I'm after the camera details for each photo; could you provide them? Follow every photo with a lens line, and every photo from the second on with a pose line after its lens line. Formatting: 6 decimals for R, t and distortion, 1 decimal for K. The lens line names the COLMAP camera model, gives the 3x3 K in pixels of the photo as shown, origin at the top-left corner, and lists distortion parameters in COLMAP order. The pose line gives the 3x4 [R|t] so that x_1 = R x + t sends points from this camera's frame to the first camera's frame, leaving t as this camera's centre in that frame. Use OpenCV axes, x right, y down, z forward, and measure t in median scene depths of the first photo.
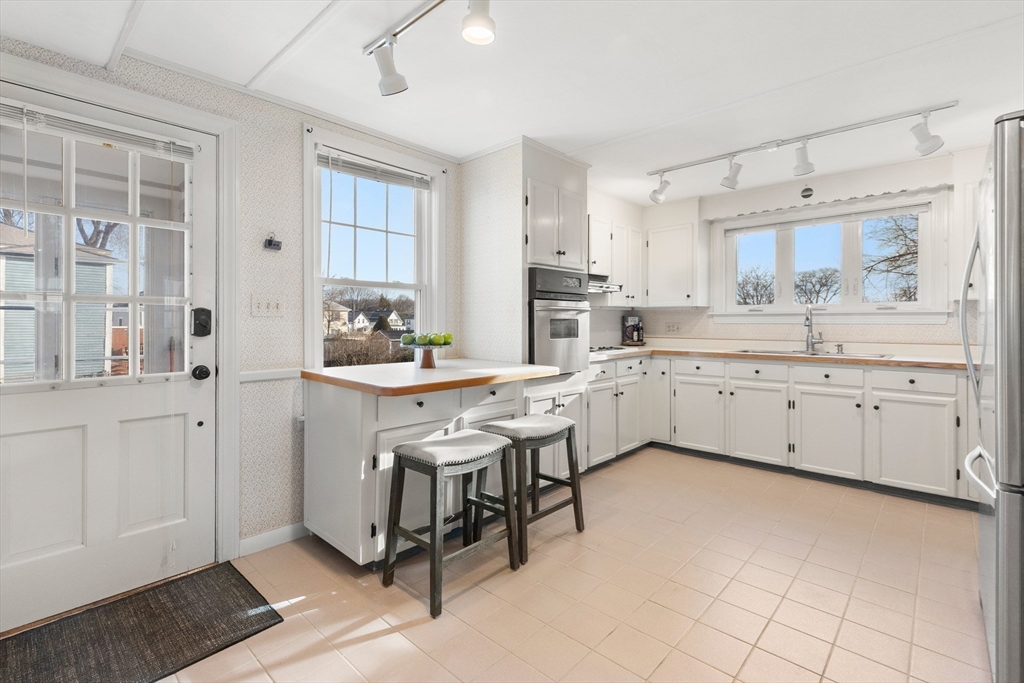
lens RADIAL K [[465.7, 0, 515.7], [0, 465.7, 319.5], [0, 0, 1]] dist [-0.000003, -0.000190]
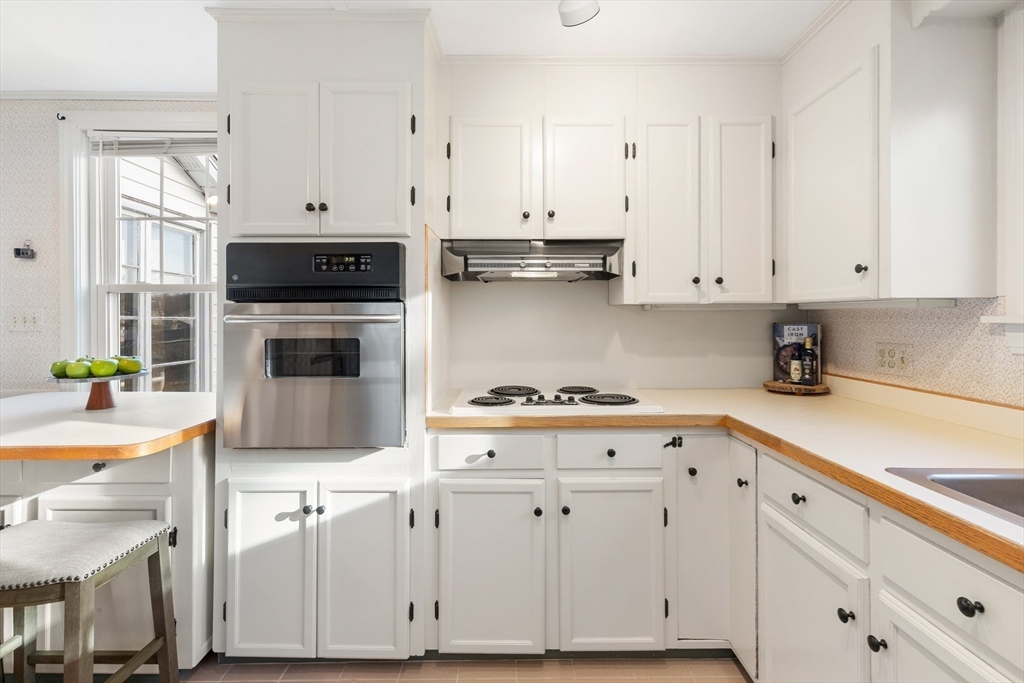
lens RADIAL K [[465.7, 0, 515.7], [0, 465.7, 319.5], [0, 0, 1]] dist [-0.000003, -0.000190]
pose [[0.684494, 0.001460, -0.729017, 0.451907], [0.005473, 0.999960, 0.007141, -0.017938], [0.728998, -0.008878, 0.684459, 0.599107]]
